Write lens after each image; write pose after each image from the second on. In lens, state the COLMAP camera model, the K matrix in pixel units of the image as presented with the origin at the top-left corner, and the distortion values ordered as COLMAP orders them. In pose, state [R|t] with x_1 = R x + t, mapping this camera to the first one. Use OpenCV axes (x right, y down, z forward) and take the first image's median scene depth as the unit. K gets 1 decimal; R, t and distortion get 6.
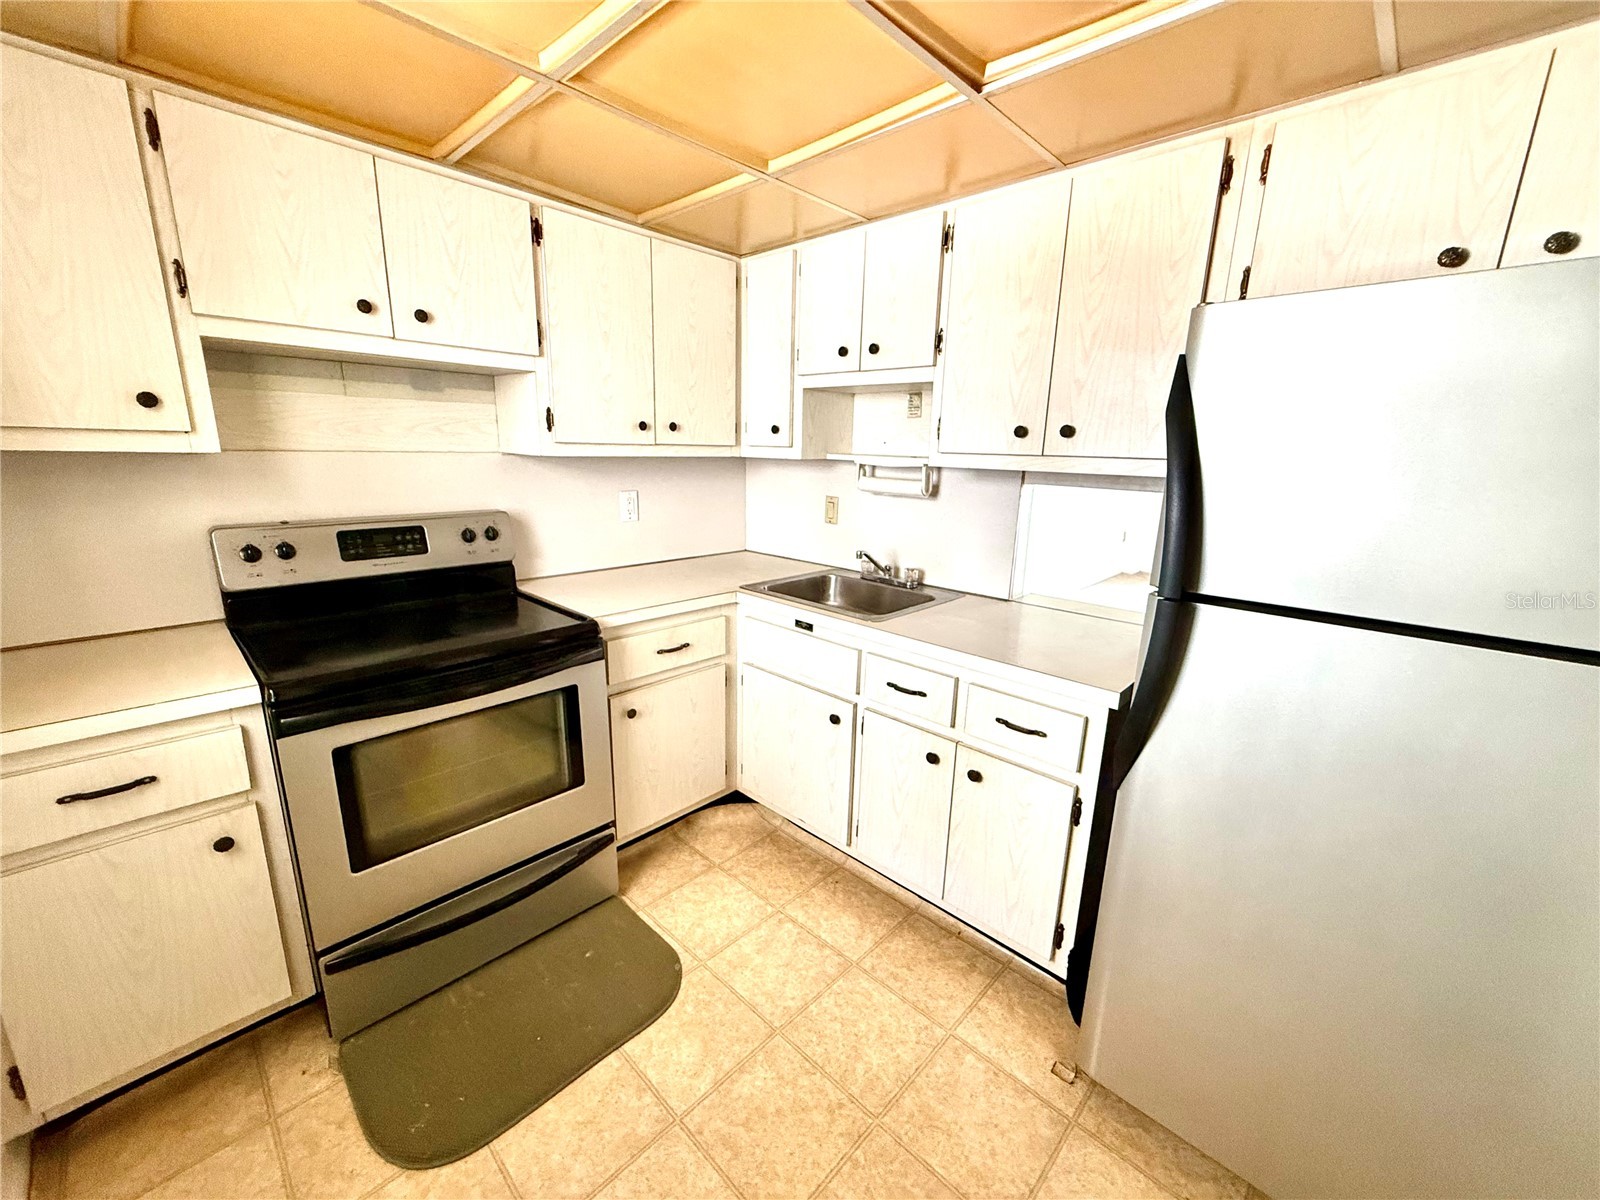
lens RADIAL K [[638.3, 0, 796.3], [0, 638.3, 596.6], [0, 0, 1]] dist [-0.000979, 0.000085]
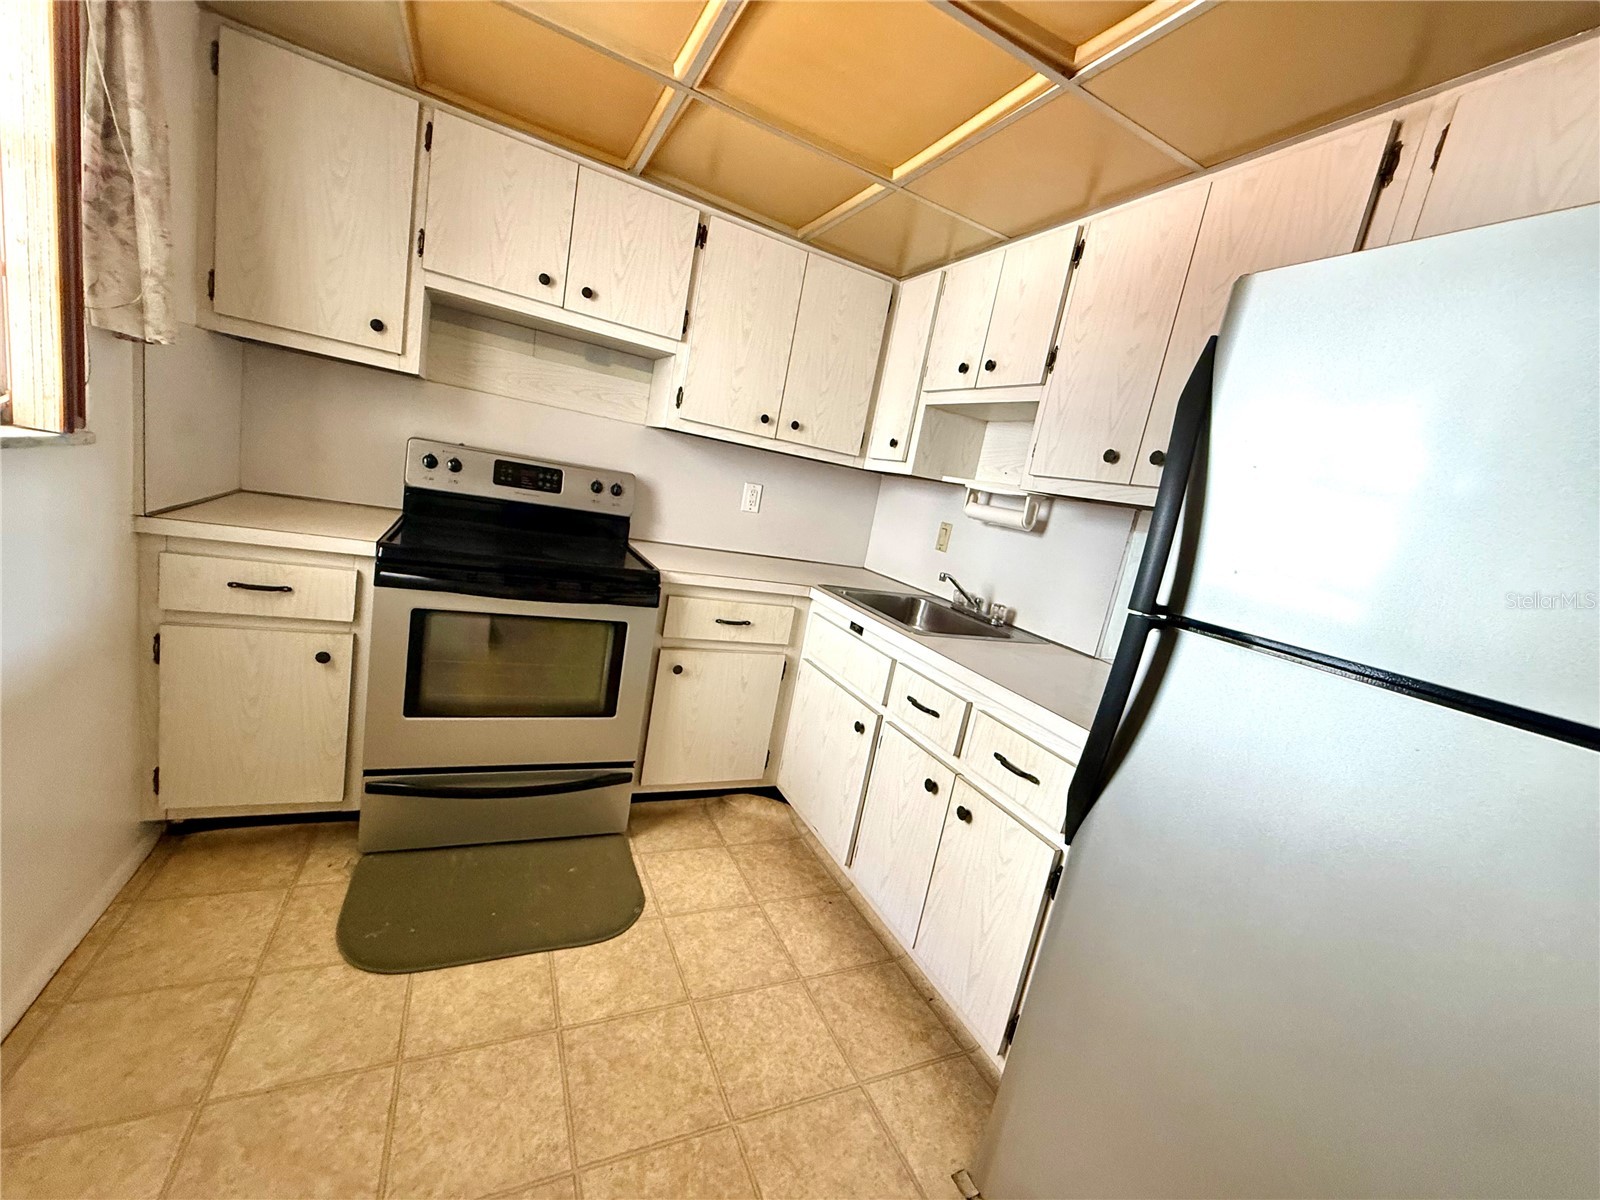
lens RADIAL K [[638.3, 0, 796.9], [0, 638.3, 597.0], [0, 0, 1]] dist [-0.000979, 0.000085]
pose [[0.923811, 0.208464, -0.321115, 0.286522], [-0.236549, 0.970300, -0.050617, 0.086507], [0.301026, 0.122720, 0.945686, 0.047274]]
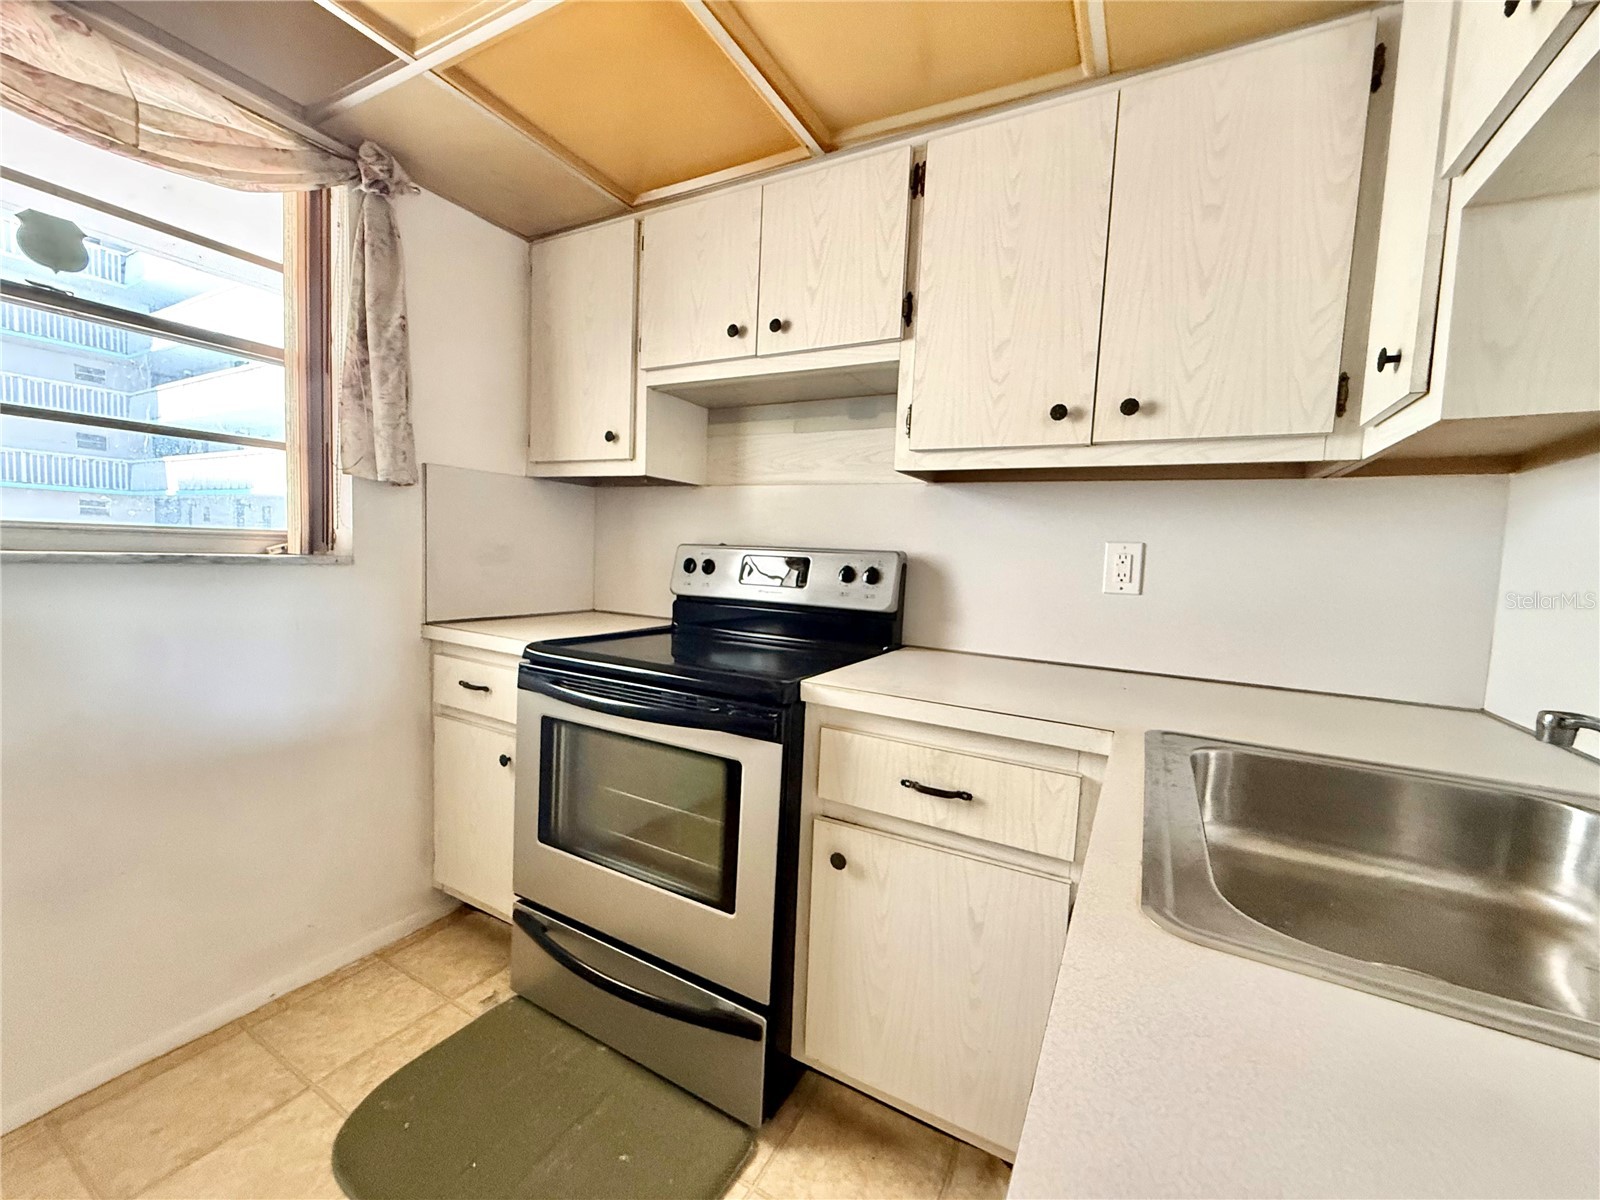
lens RADIAL K [[638.3, 0, 793.1], [0, 638.3, 596.0], [0, 0, 1]] dist [-0.000979, 0.000085]
pose [[0.252690, 0.056591, -0.965891, 0.355779], [-0.258293, 0.966004, -0.010976, -0.048444], [0.932434, 0.252256, 0.258717, 0.878173]]
